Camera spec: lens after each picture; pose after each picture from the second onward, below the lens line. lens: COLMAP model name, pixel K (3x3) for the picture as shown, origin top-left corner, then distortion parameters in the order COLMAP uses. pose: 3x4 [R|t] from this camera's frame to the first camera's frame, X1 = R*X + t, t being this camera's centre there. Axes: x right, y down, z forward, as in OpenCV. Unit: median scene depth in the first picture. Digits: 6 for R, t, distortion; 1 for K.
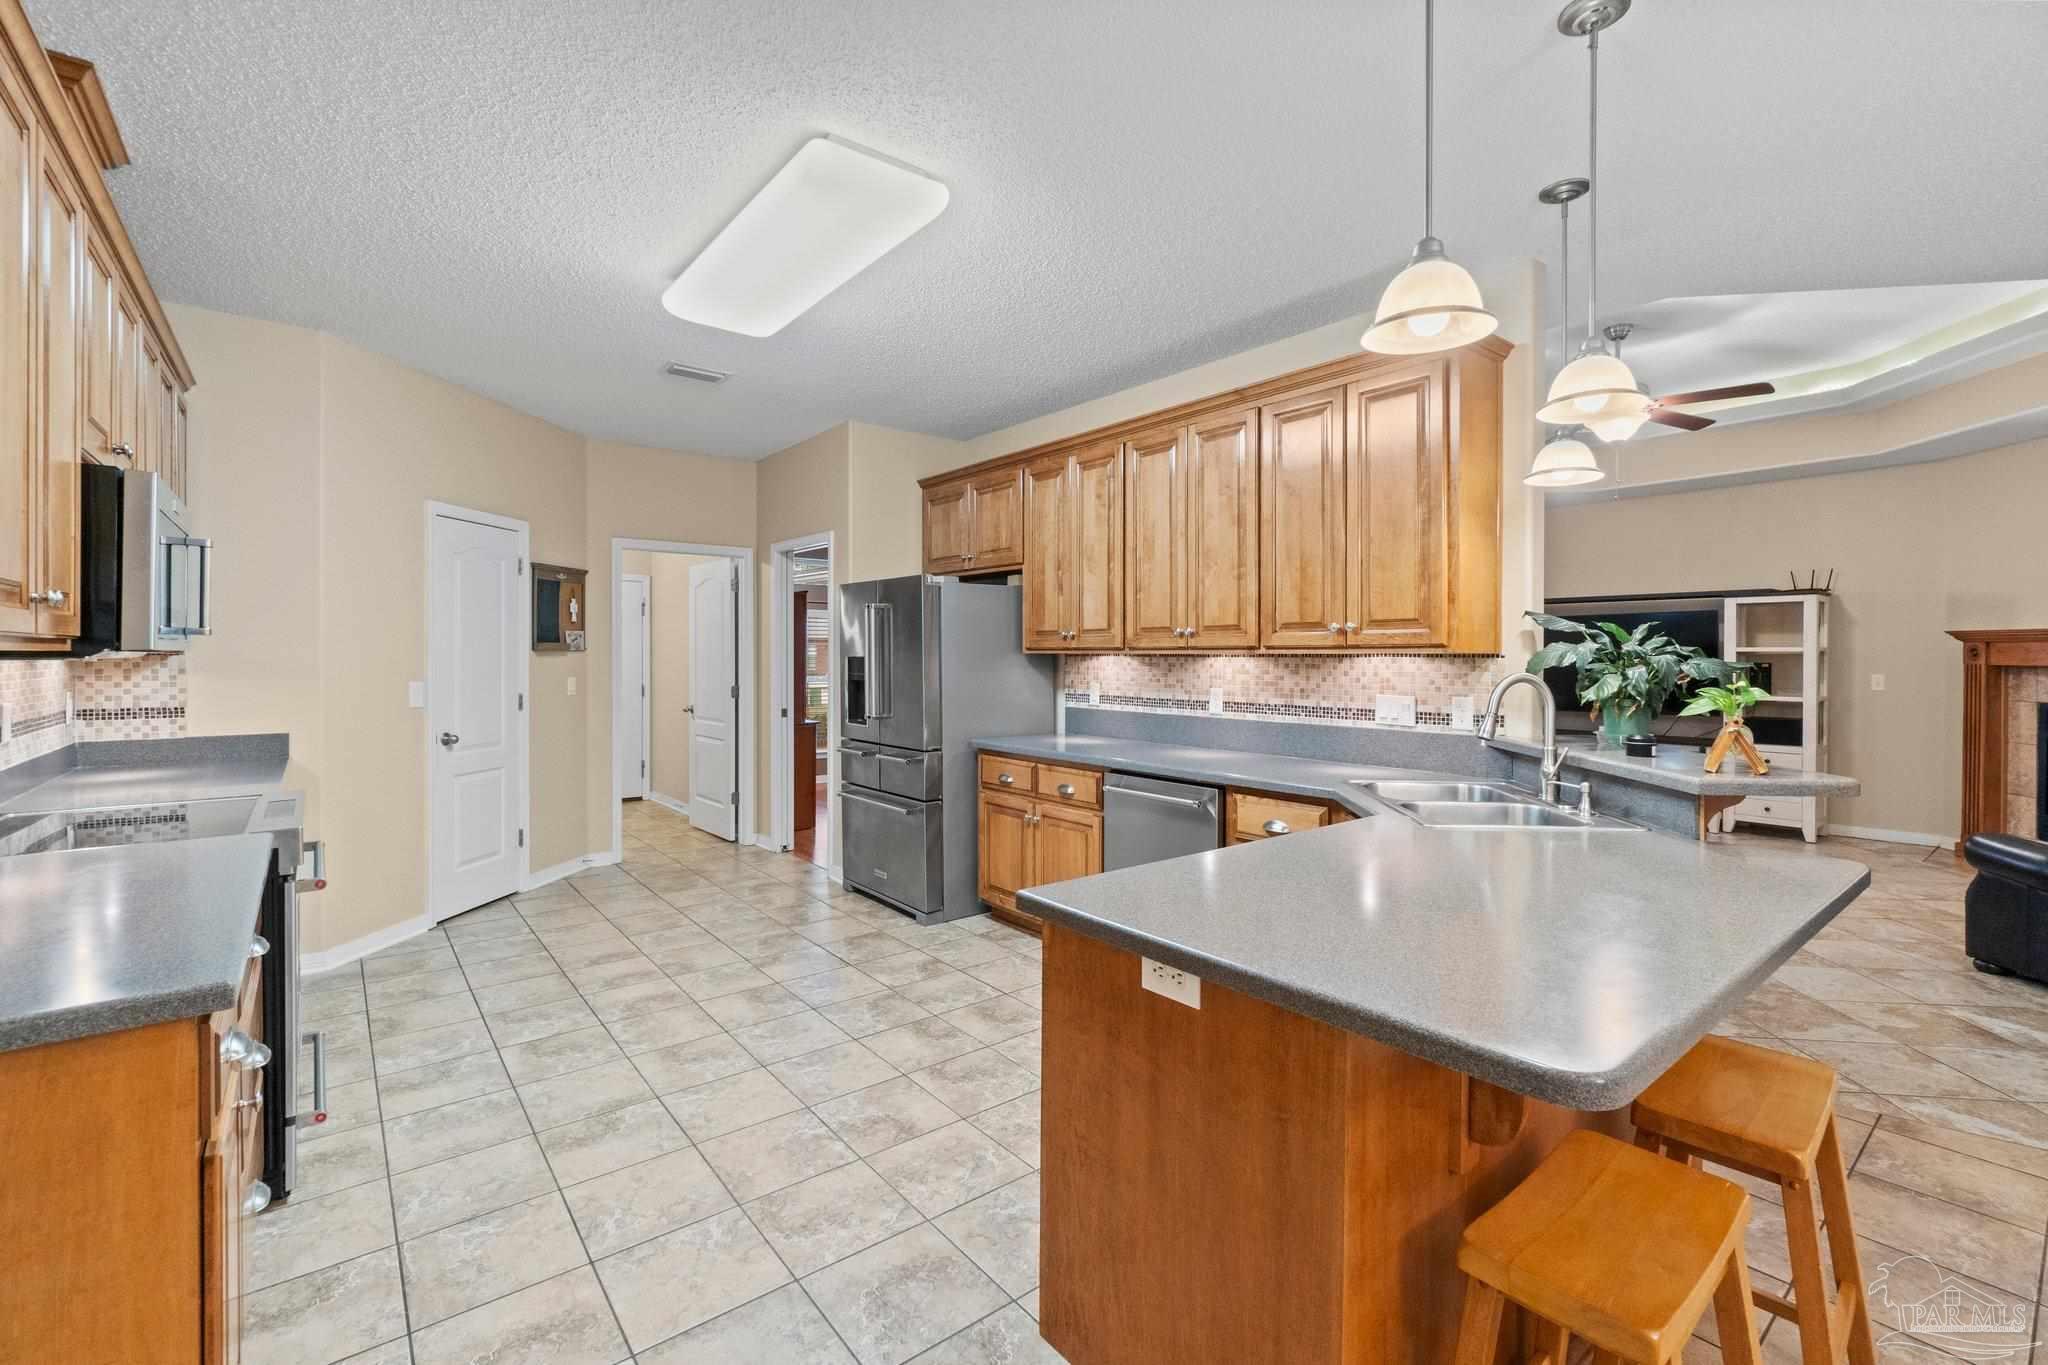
lens RADIAL K [[884.3, 0, 1023.6], [0, 884.3, 666.3], [0, 0, 1]] dist [-0.001219, 0.000631]
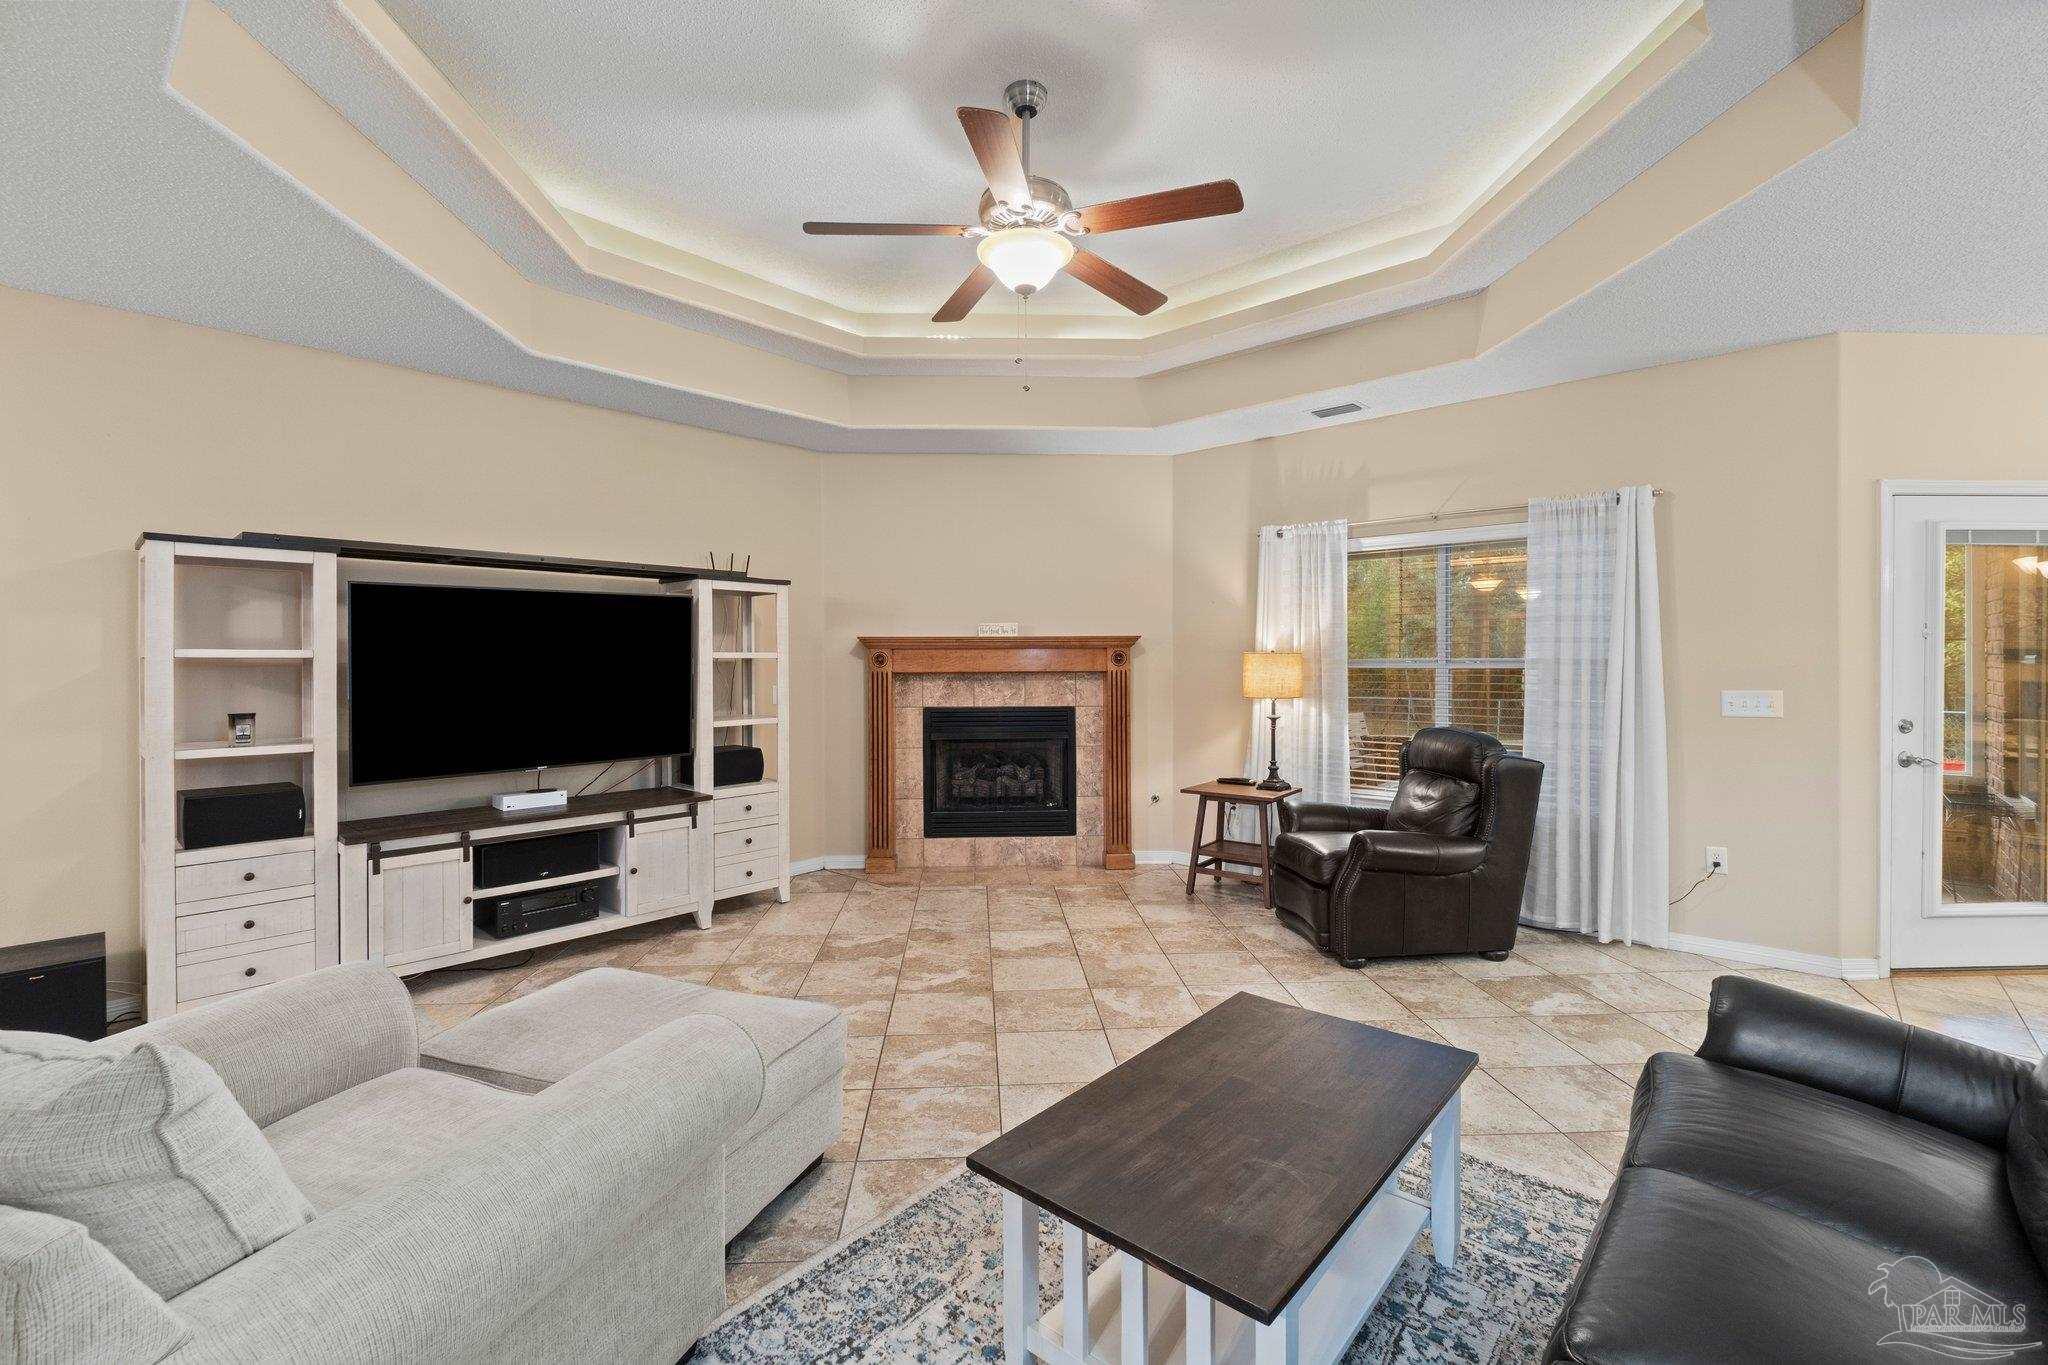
lens RADIAL K [[889.2, 0, 1021.8], [0, 889.2, 661.3], [0, 0, 1]] dist [-0.003648, 0.000116]
pose [[-0.162879, 0.000078, 0.986646, 0.132639], [0.018529, 0.999824, 0.002980, -0.020166], [-0.986472, 0.018767, -0.162852, 1.527843]]
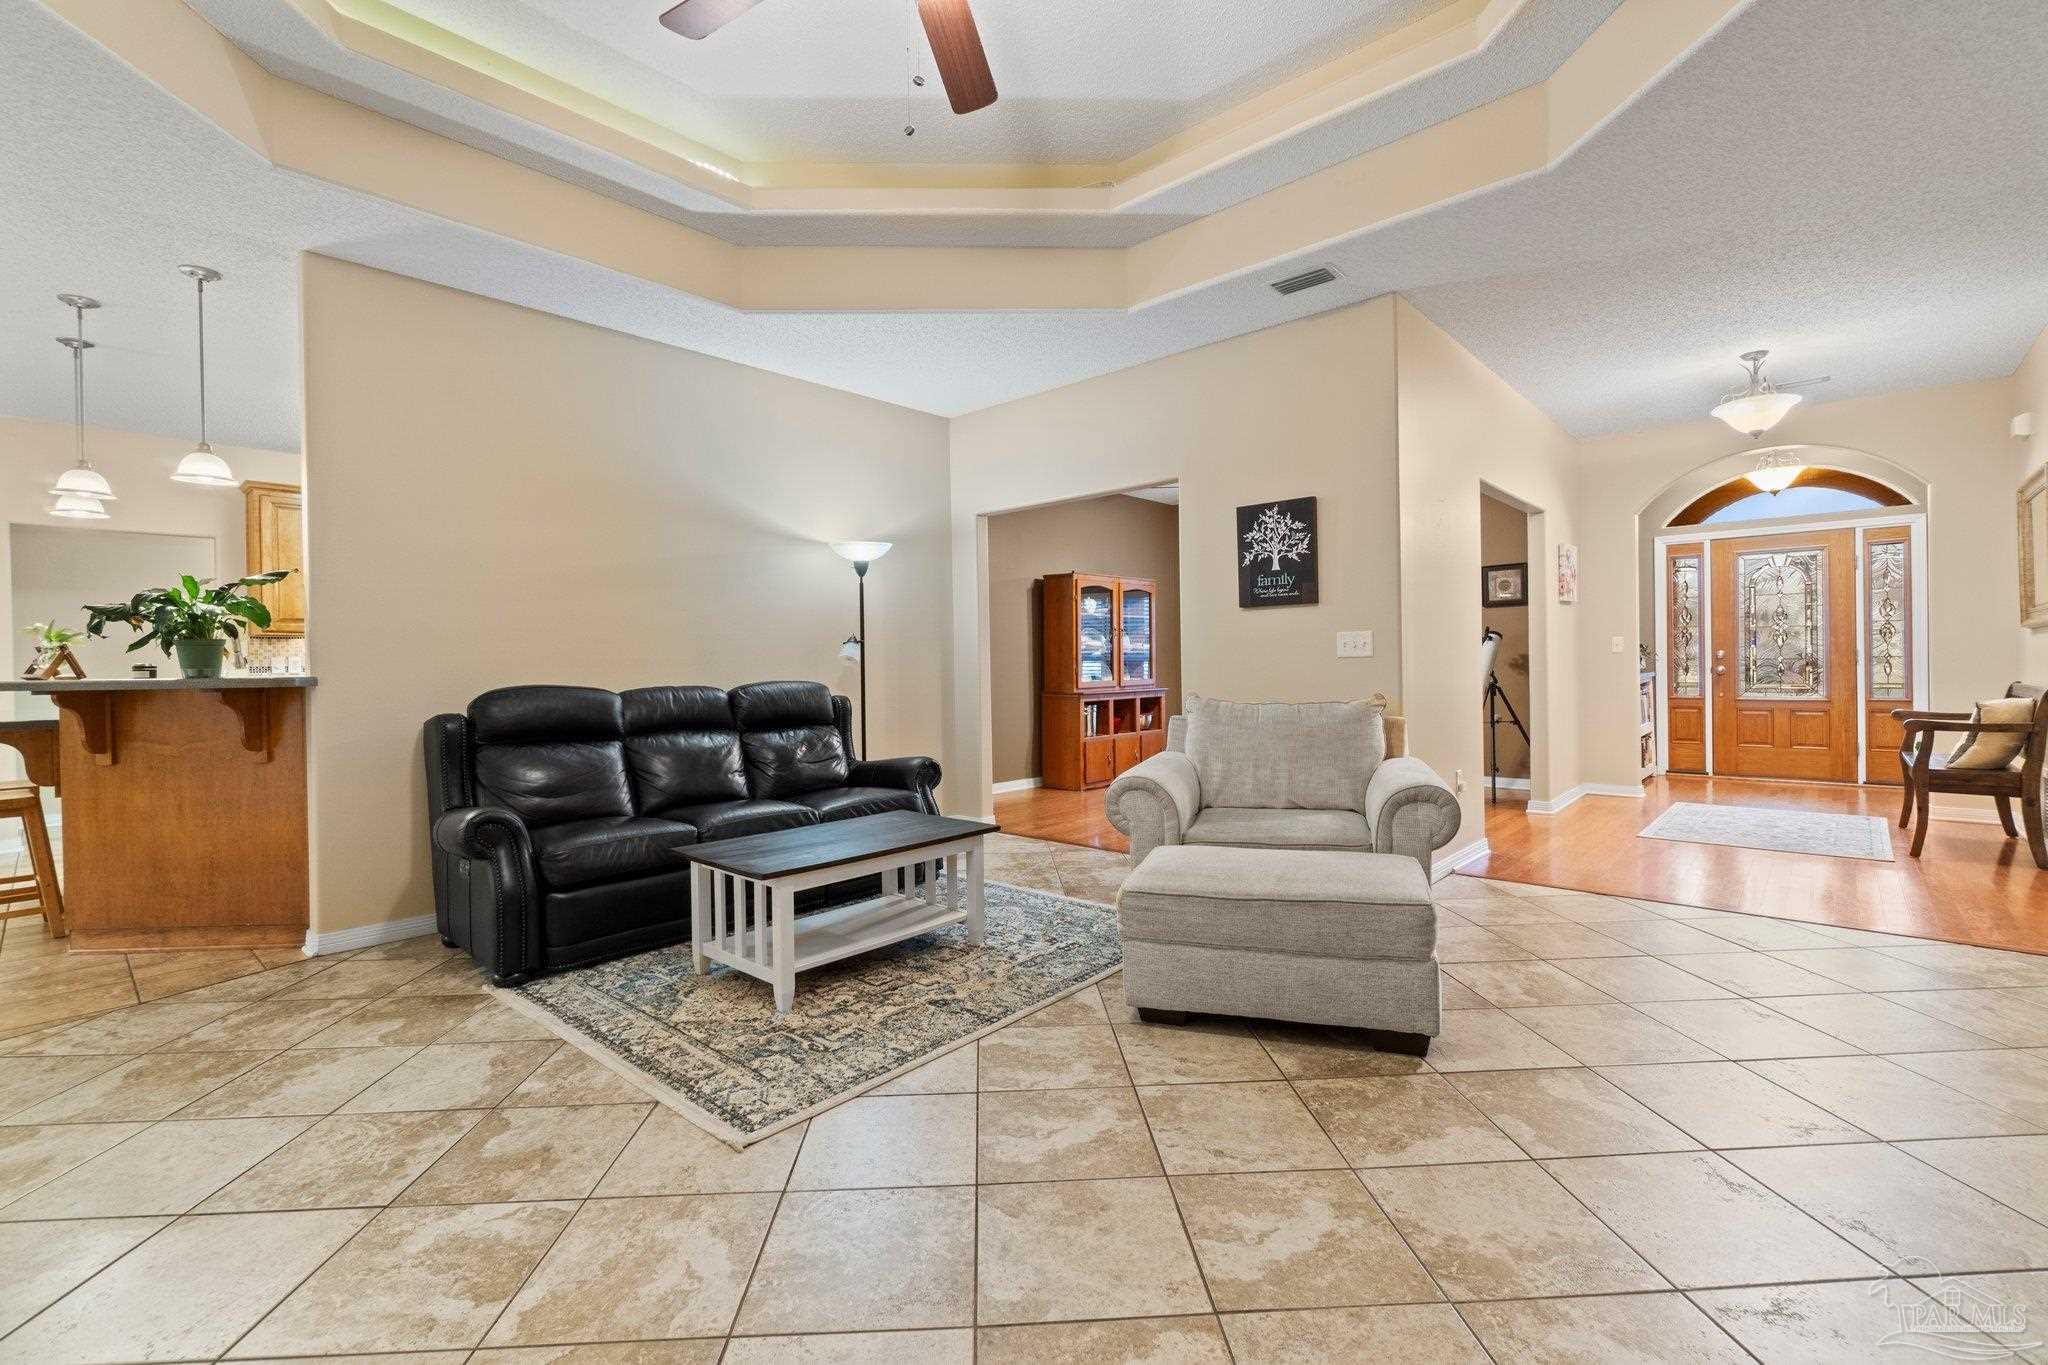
lens RADIAL K [[884.3, 0, 1023.6], [0, 884.3, 666.3], [0, 0, 1]] dist [-0.001219, 0.000631]
pose [[0.155250, 0.002901, -0.987871, 1.466052], [0.004048, 0.999985, 0.003573, 0.052459], [0.987867, -0.004554, 0.155236, 1.371460]]
